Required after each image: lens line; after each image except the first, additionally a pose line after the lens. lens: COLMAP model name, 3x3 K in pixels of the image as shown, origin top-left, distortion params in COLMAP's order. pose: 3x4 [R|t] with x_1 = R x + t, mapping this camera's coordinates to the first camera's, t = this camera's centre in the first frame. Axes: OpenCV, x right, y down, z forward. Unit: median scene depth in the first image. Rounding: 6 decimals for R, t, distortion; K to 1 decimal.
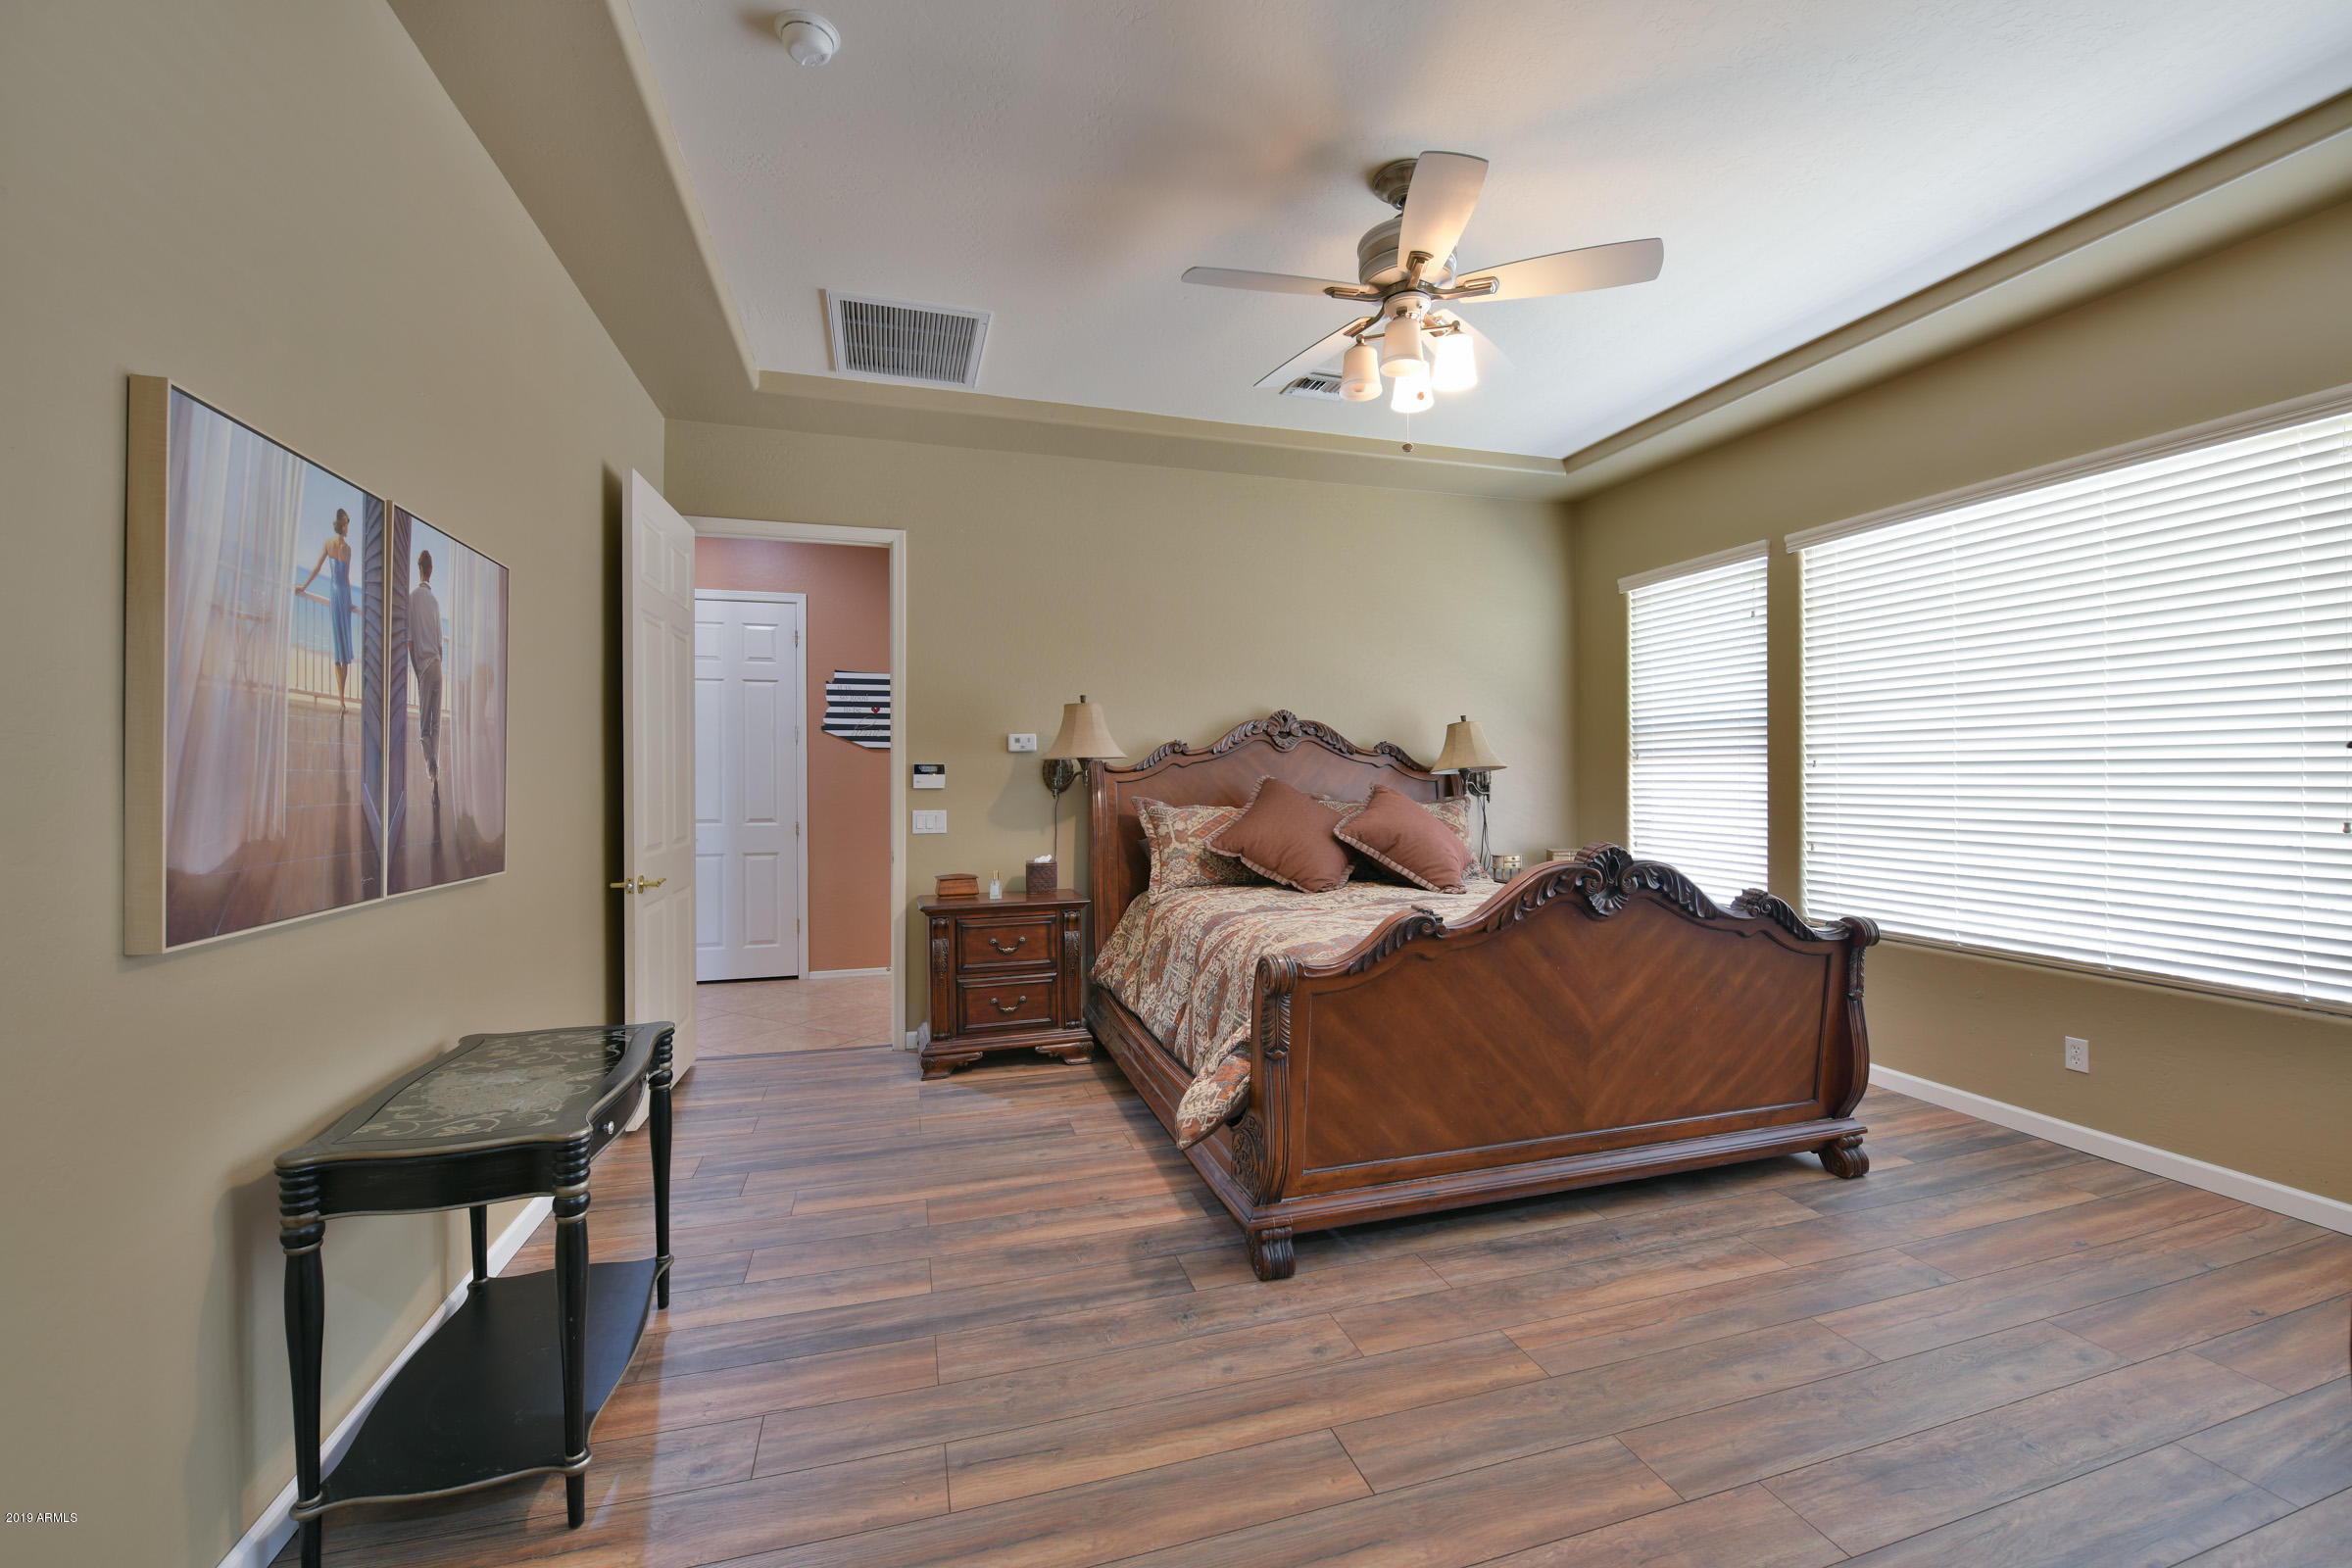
lens RADIAL K [[935.8, 0, 1180.5], [0, 935.8, 779.0], [0, 0, 1]] dist [-0.018863, -0.000308]
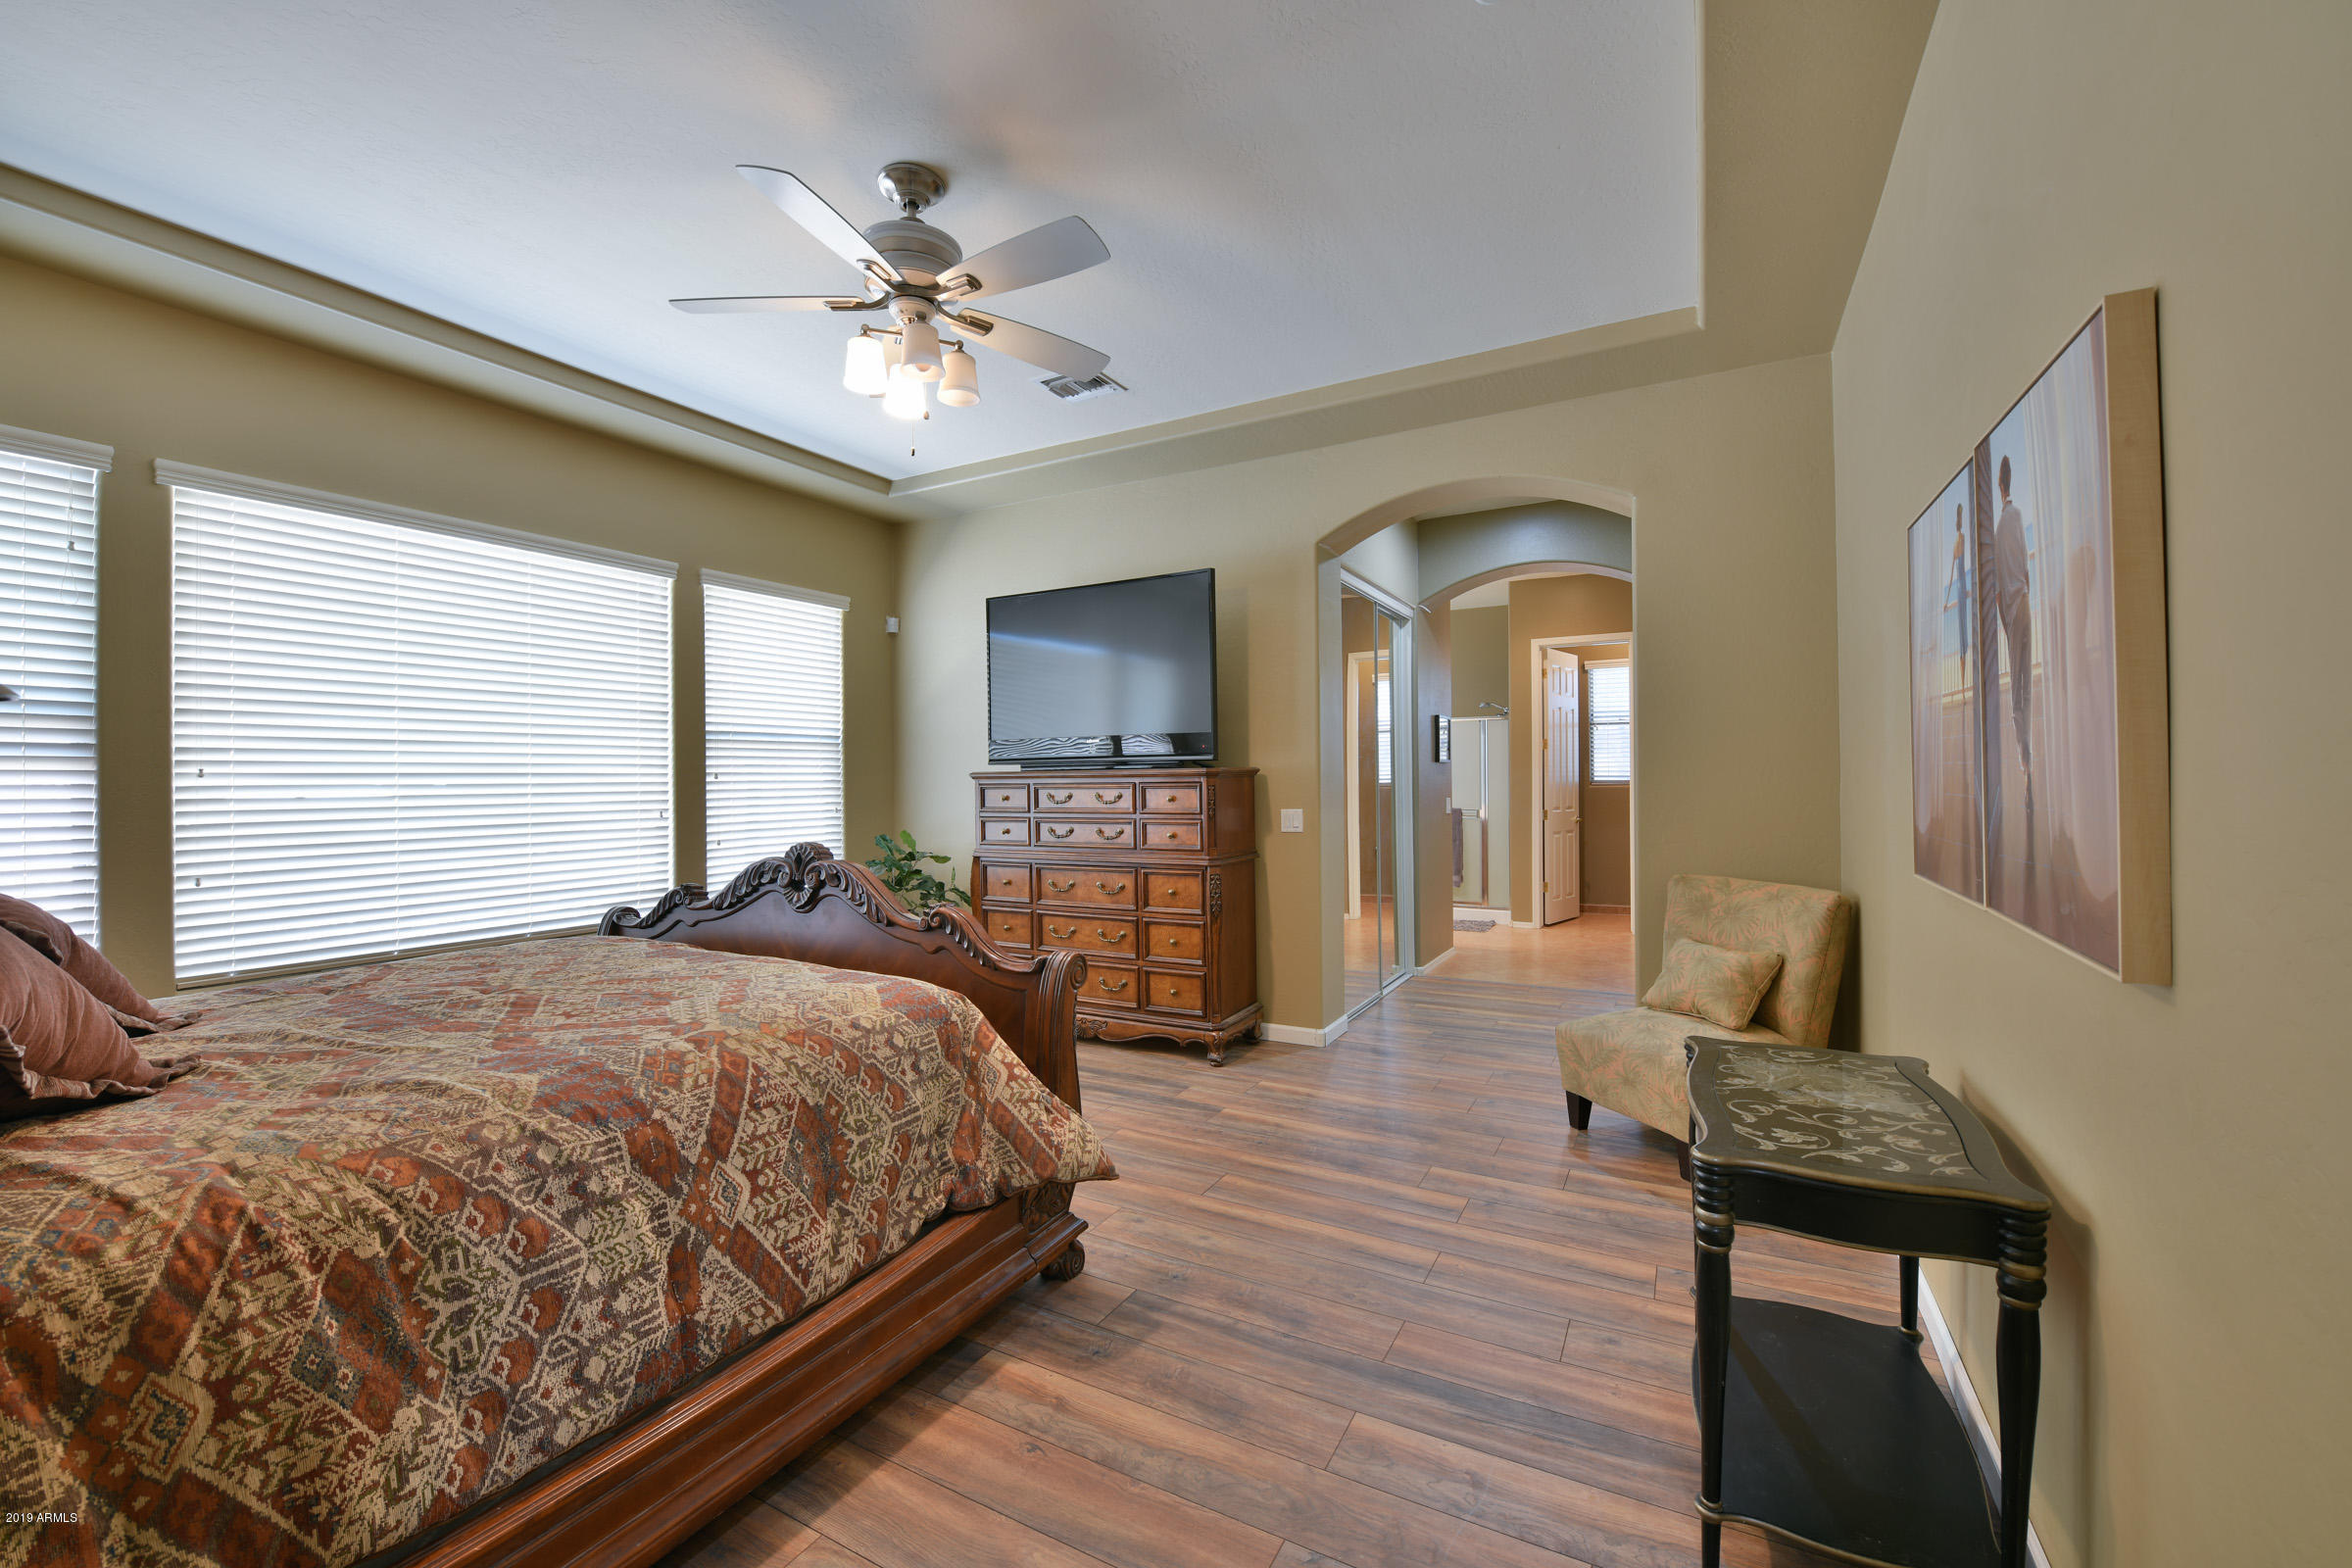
lens RADIAL K [[935.8, 0, 1180.5], [0, 935.8, 779.0], [0, 0, 1]] dist [-0.018863, -0.000308]
pose [[-0.699720, 0.008648, 0.714365, -0.604986], [0.014049, 0.999900, 0.001657, -0.002425], [-0.714280, 0.011196, -0.699771, 1.359425]]
